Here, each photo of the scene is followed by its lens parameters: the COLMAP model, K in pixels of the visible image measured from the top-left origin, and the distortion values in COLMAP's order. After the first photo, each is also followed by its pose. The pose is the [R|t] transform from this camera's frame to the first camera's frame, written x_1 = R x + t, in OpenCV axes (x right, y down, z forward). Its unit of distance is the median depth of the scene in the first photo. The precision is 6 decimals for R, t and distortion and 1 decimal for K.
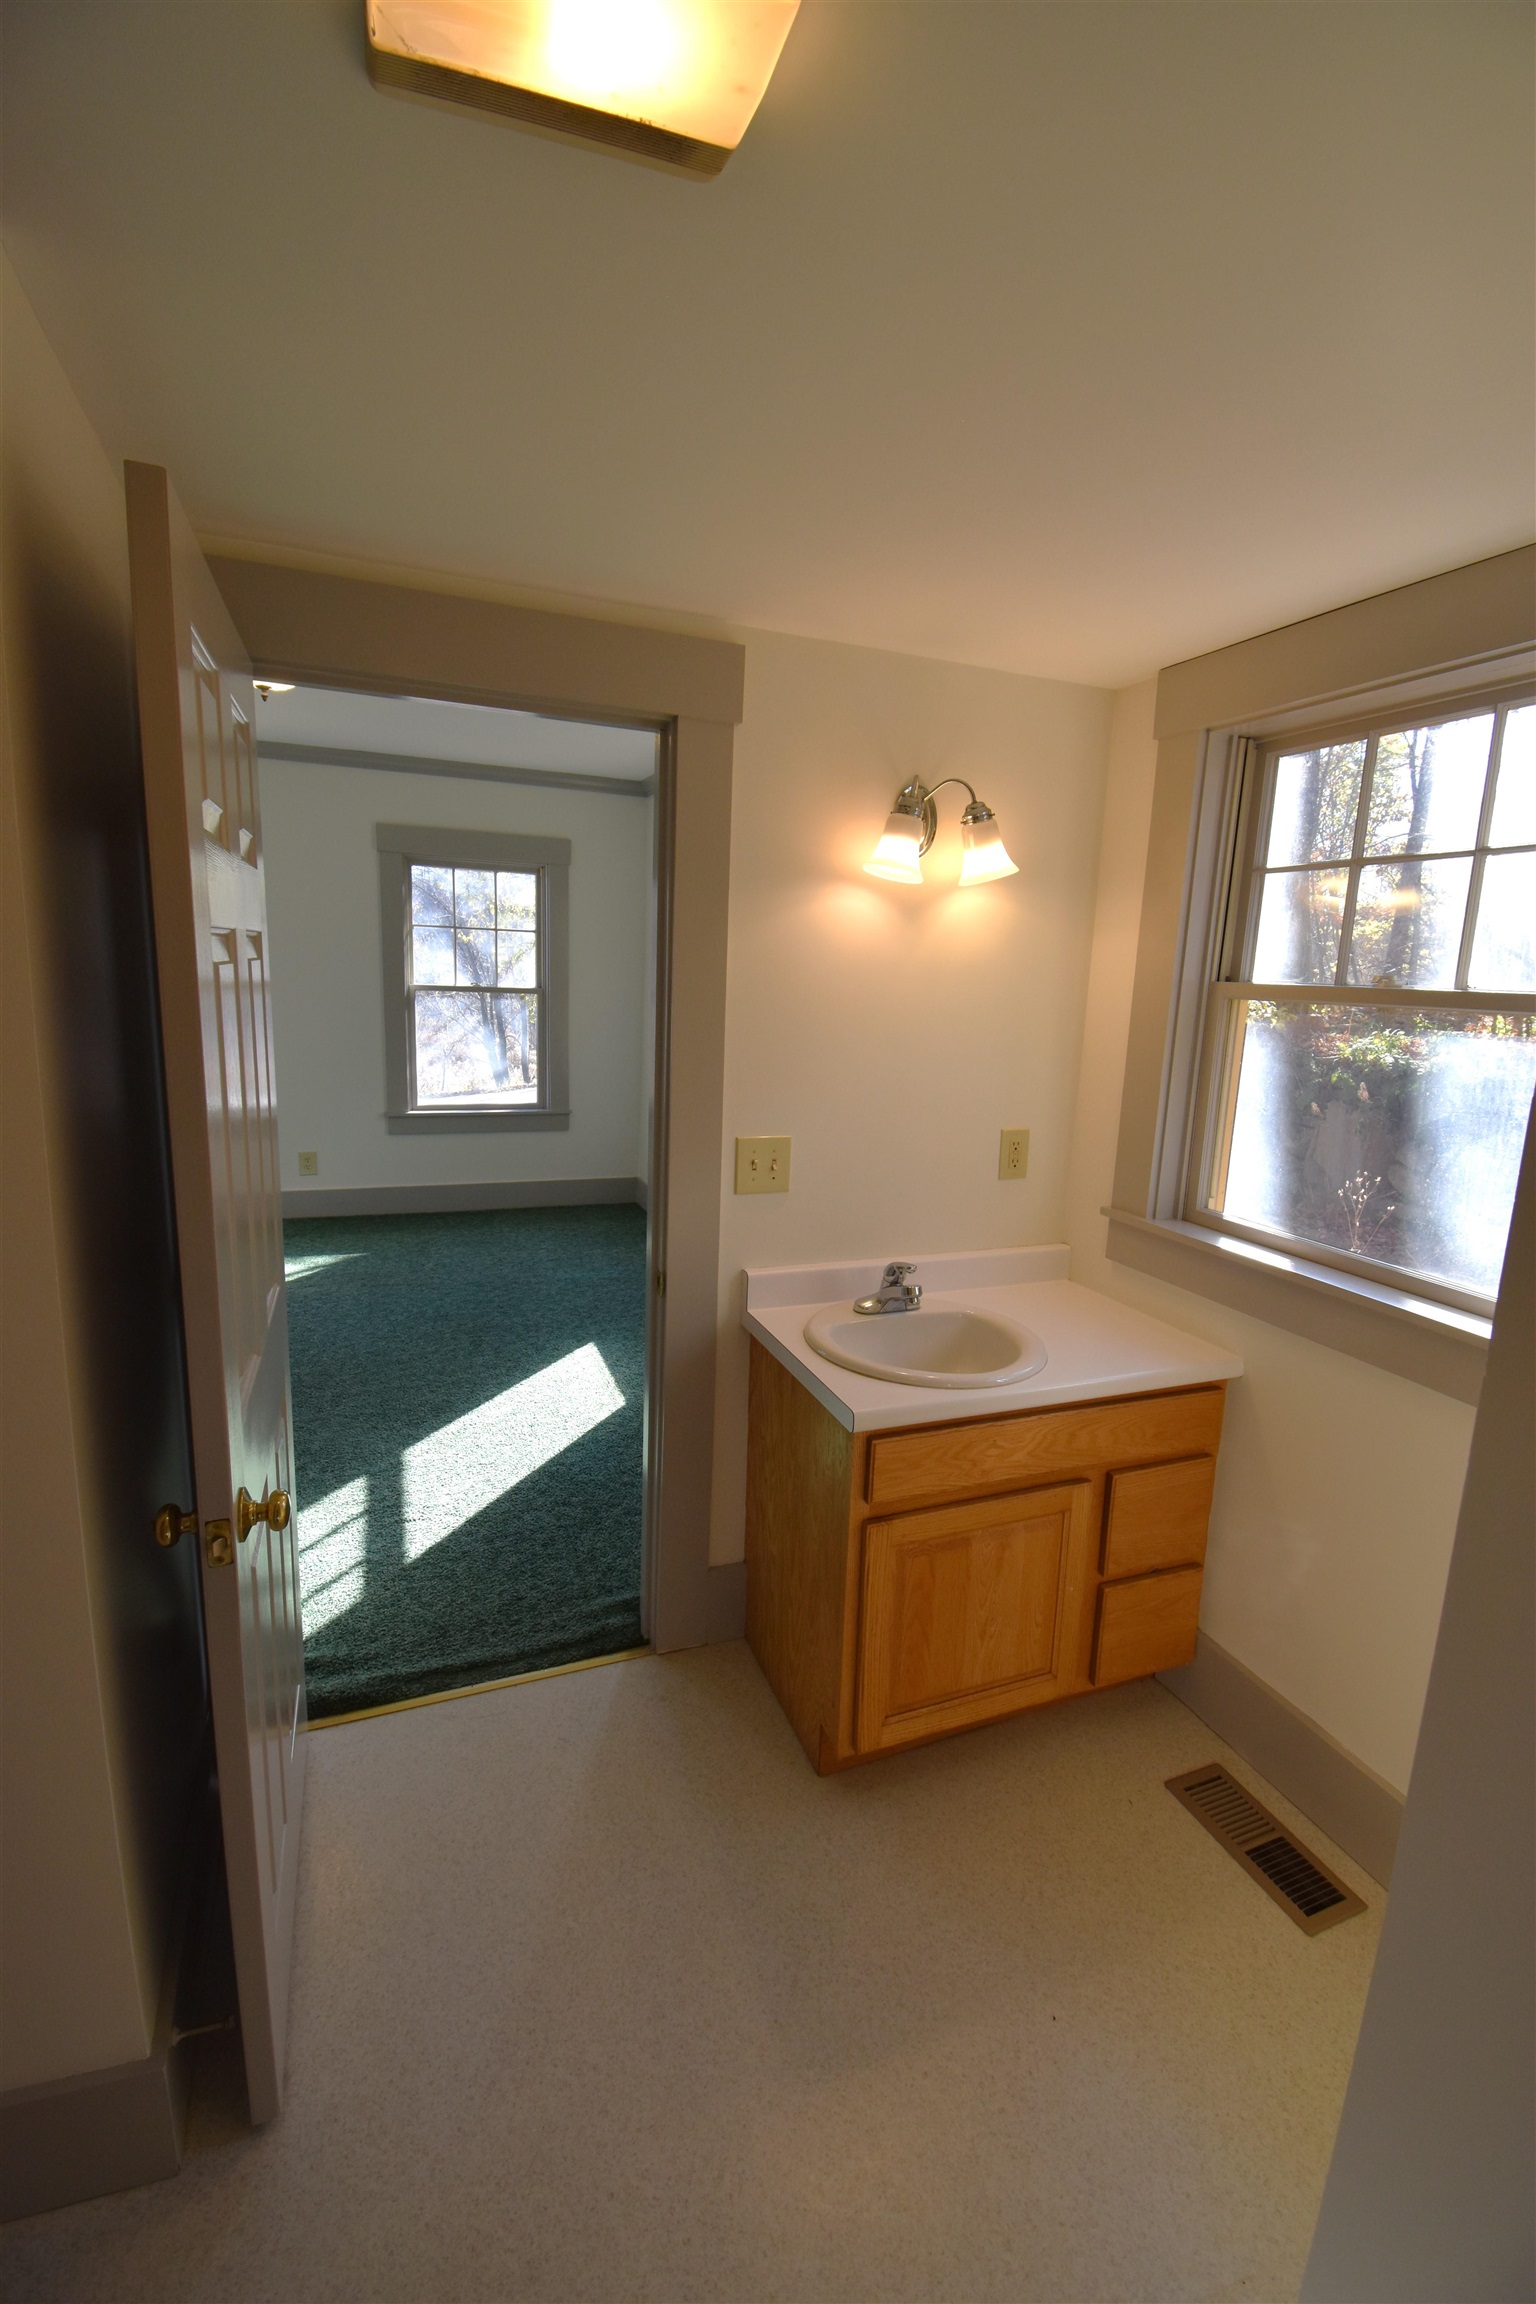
lens RADIAL K [[1025.5, 0, 767.5], [0, 1025.5, 1151.5], [0, 0, 1]] dist [-0.003740, -0.008222]
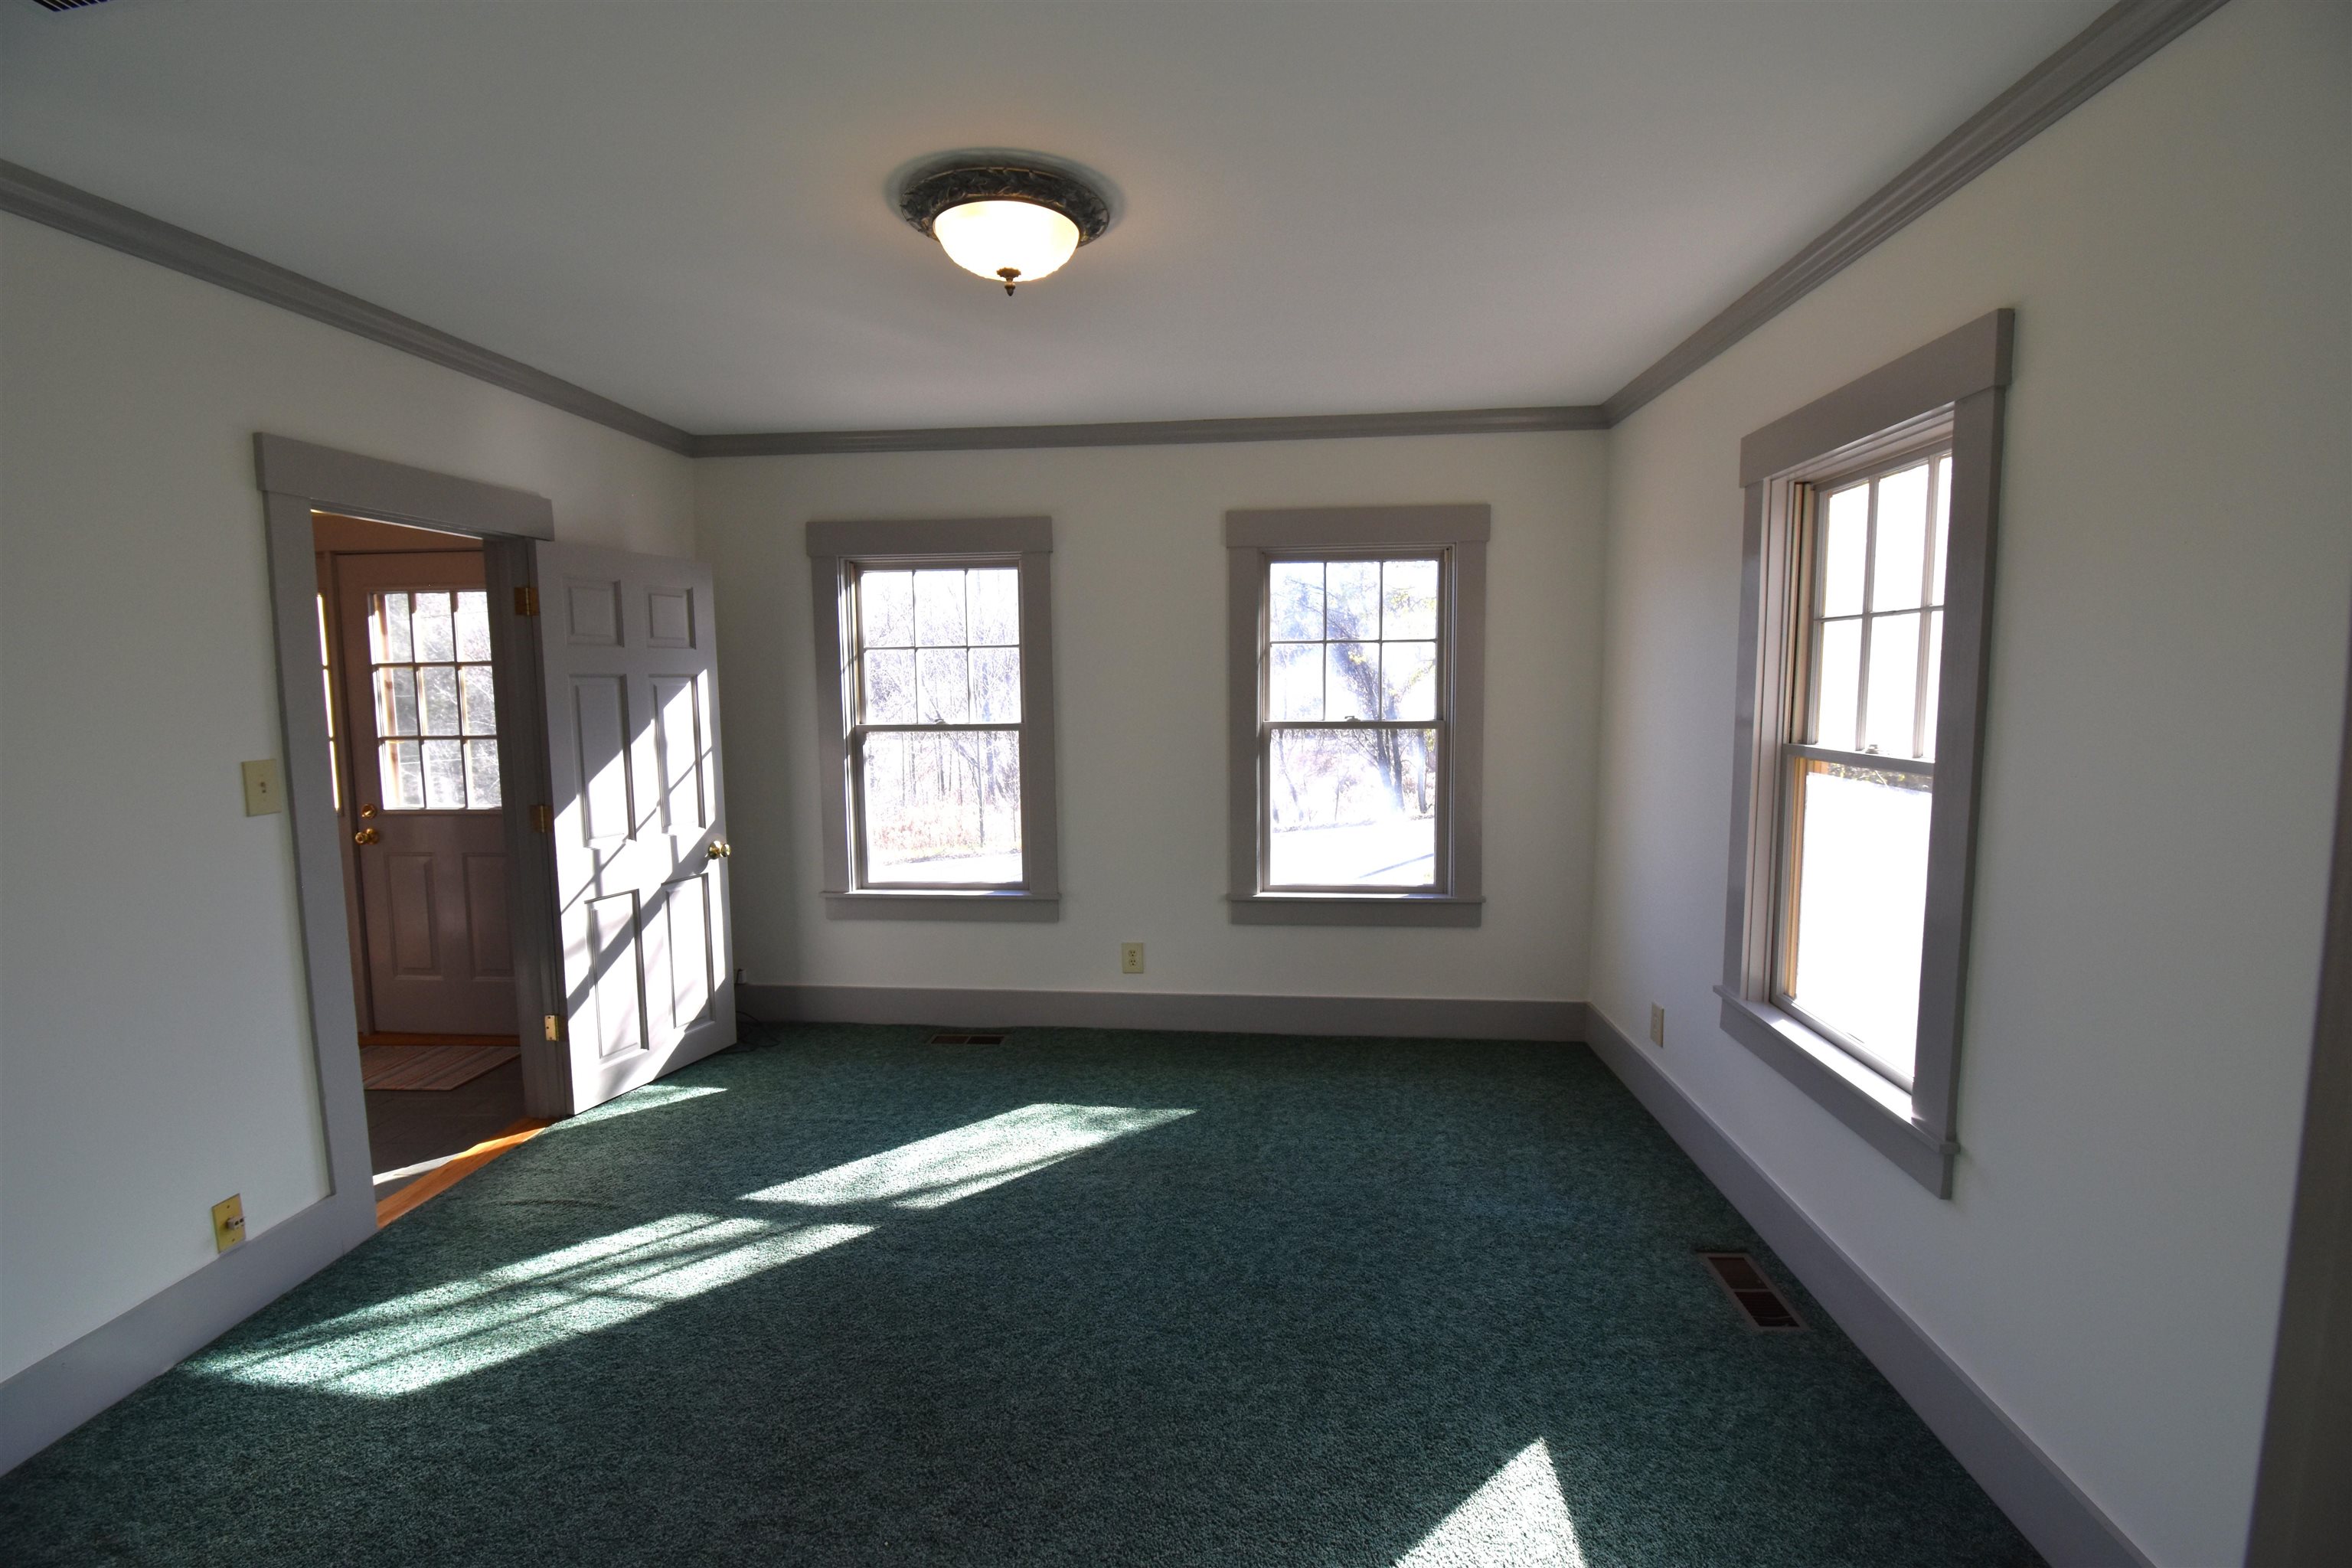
lens RADIAL K [[1046.9, 0, 1153.6], [0, 1046.9, 781.0], [0, 0, 1]] dist [-0.003740, -0.008222]
pose [[0.885549, -0.002696, -0.464538, -0.068303], [-0.034191, 0.996893, -0.070963, -0.063976], [0.463286, 0.078725, 0.882705, 0.300153]]
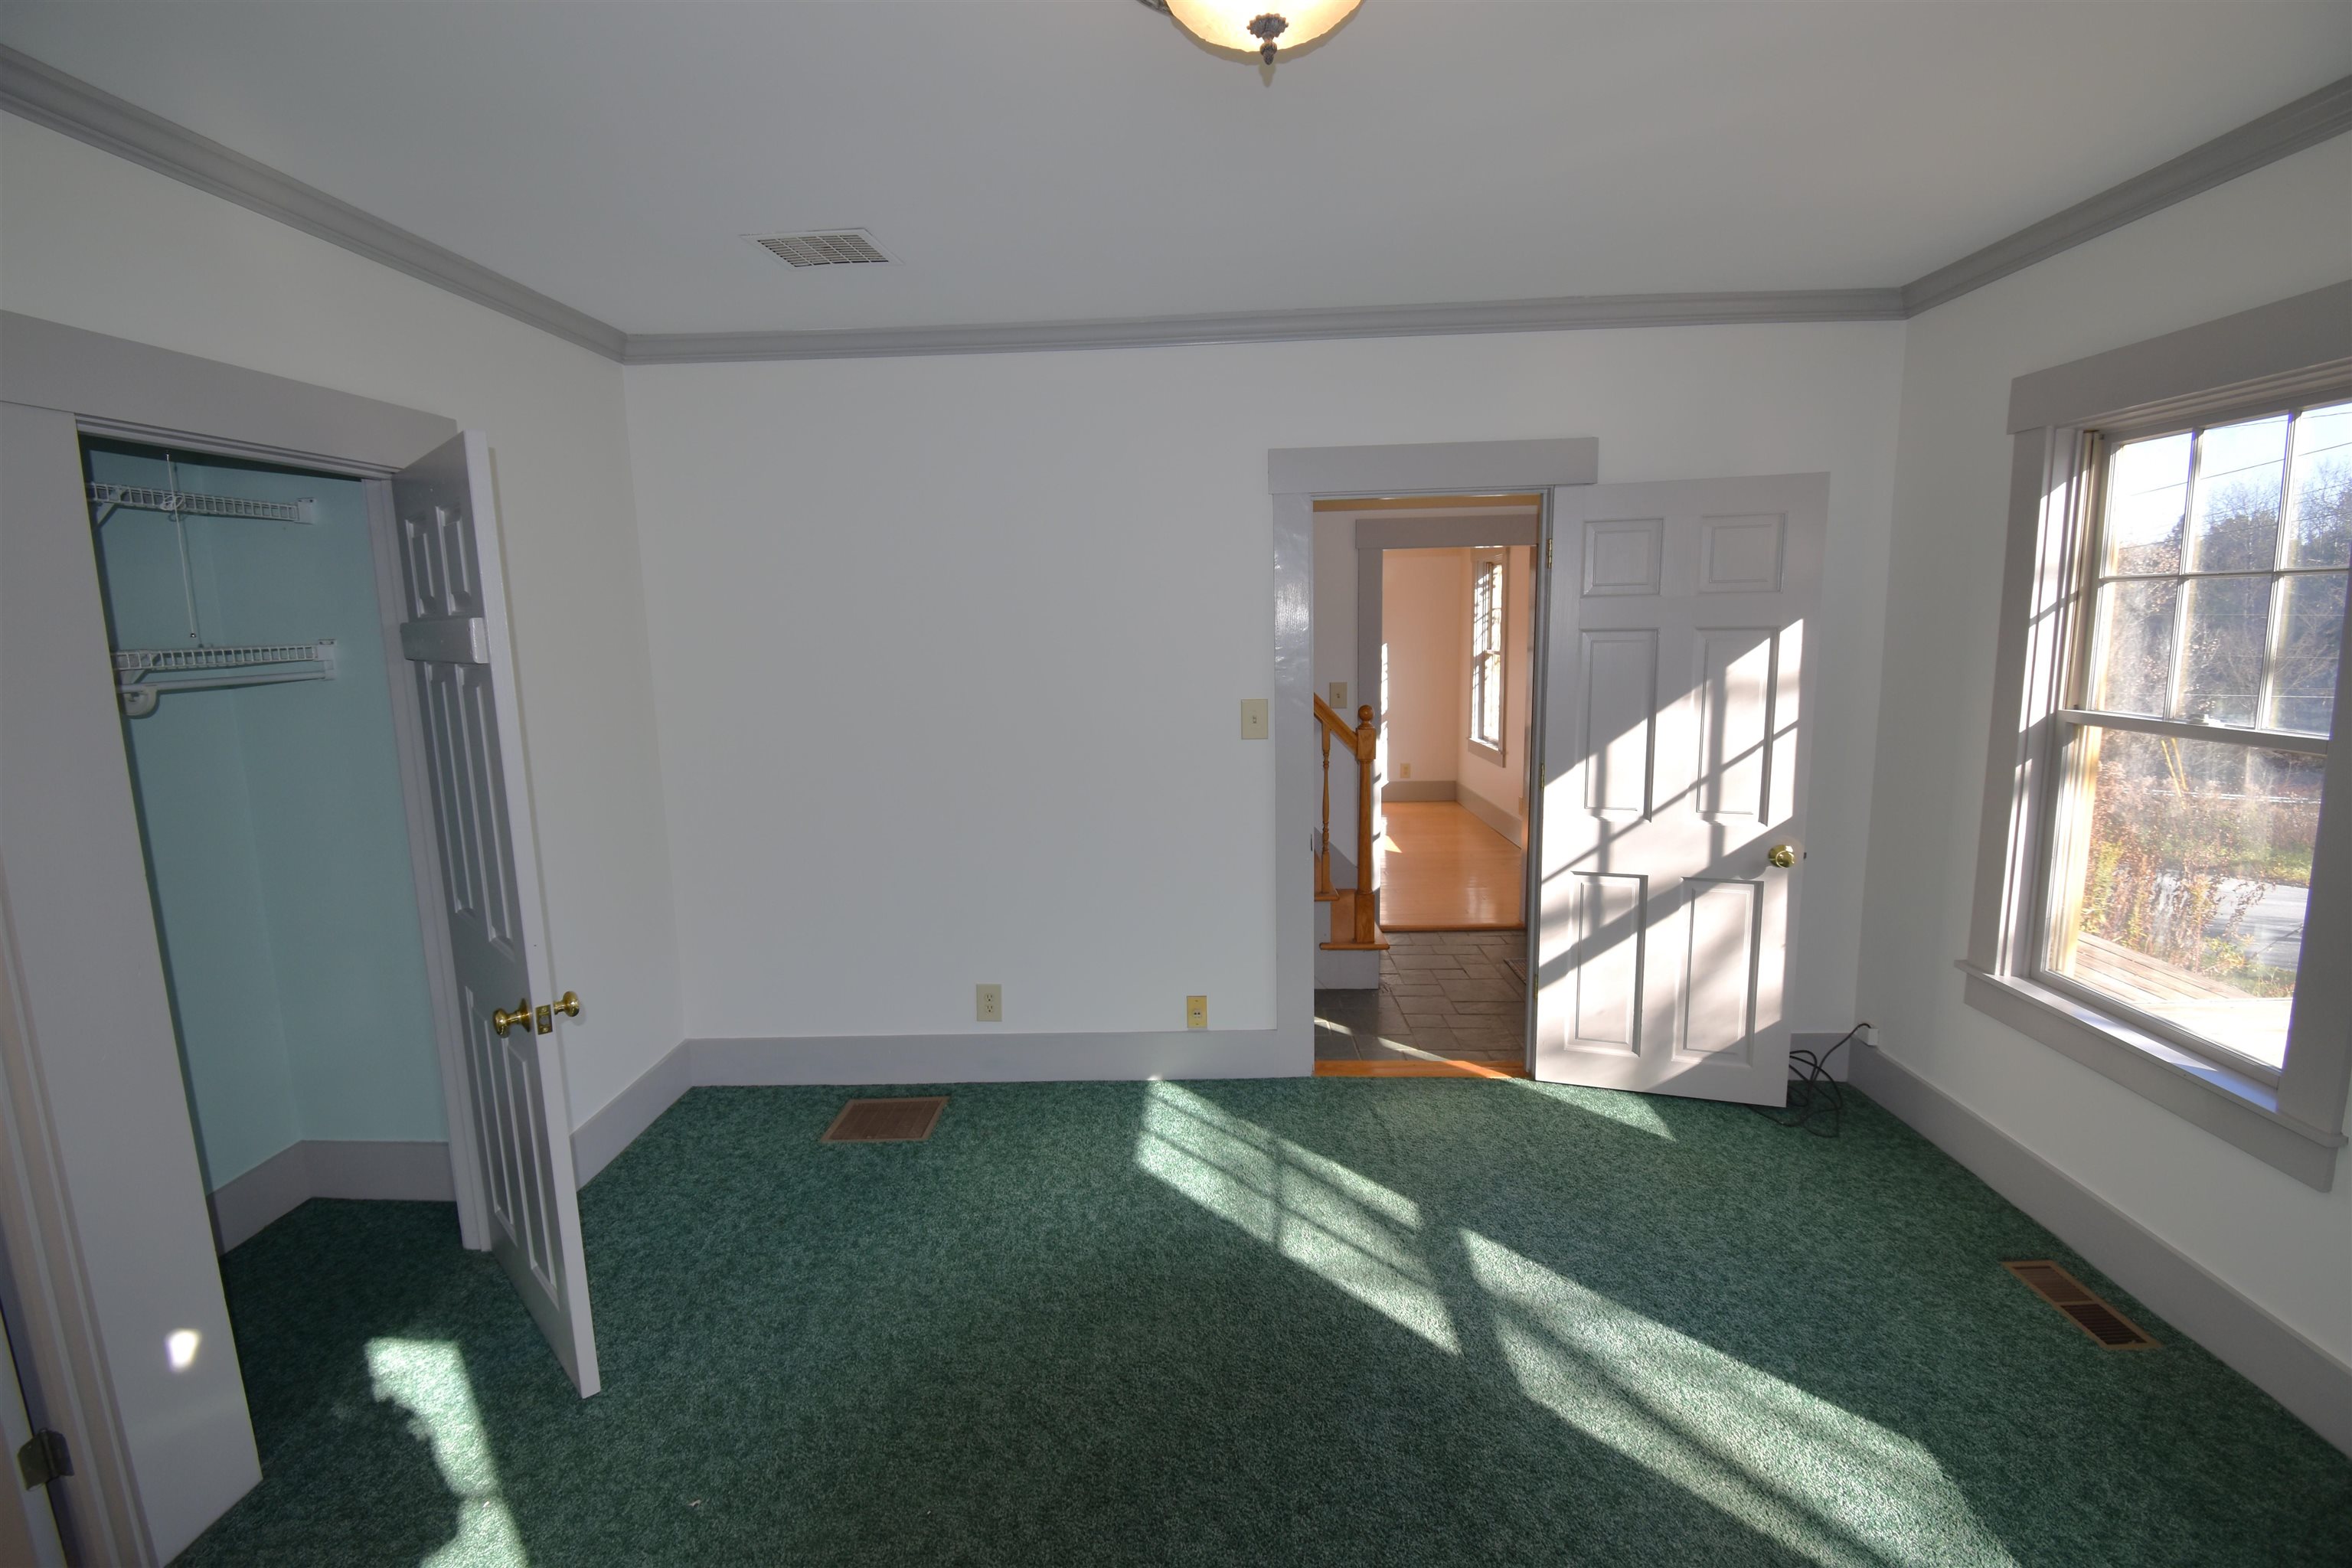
lens RADIAL K [[1046.9, 0, 1197.1], [0, 1046.9, 762.7], [0, 0, 1]] dist [-0.003740, -0.008222]
pose [[-0.410272, 0.104035, -0.906010, -0.050366], [-0.150943, 0.972023, 0.179967, -0.143949], [0.899385, 0.210592, -0.383090, 0.658678]]
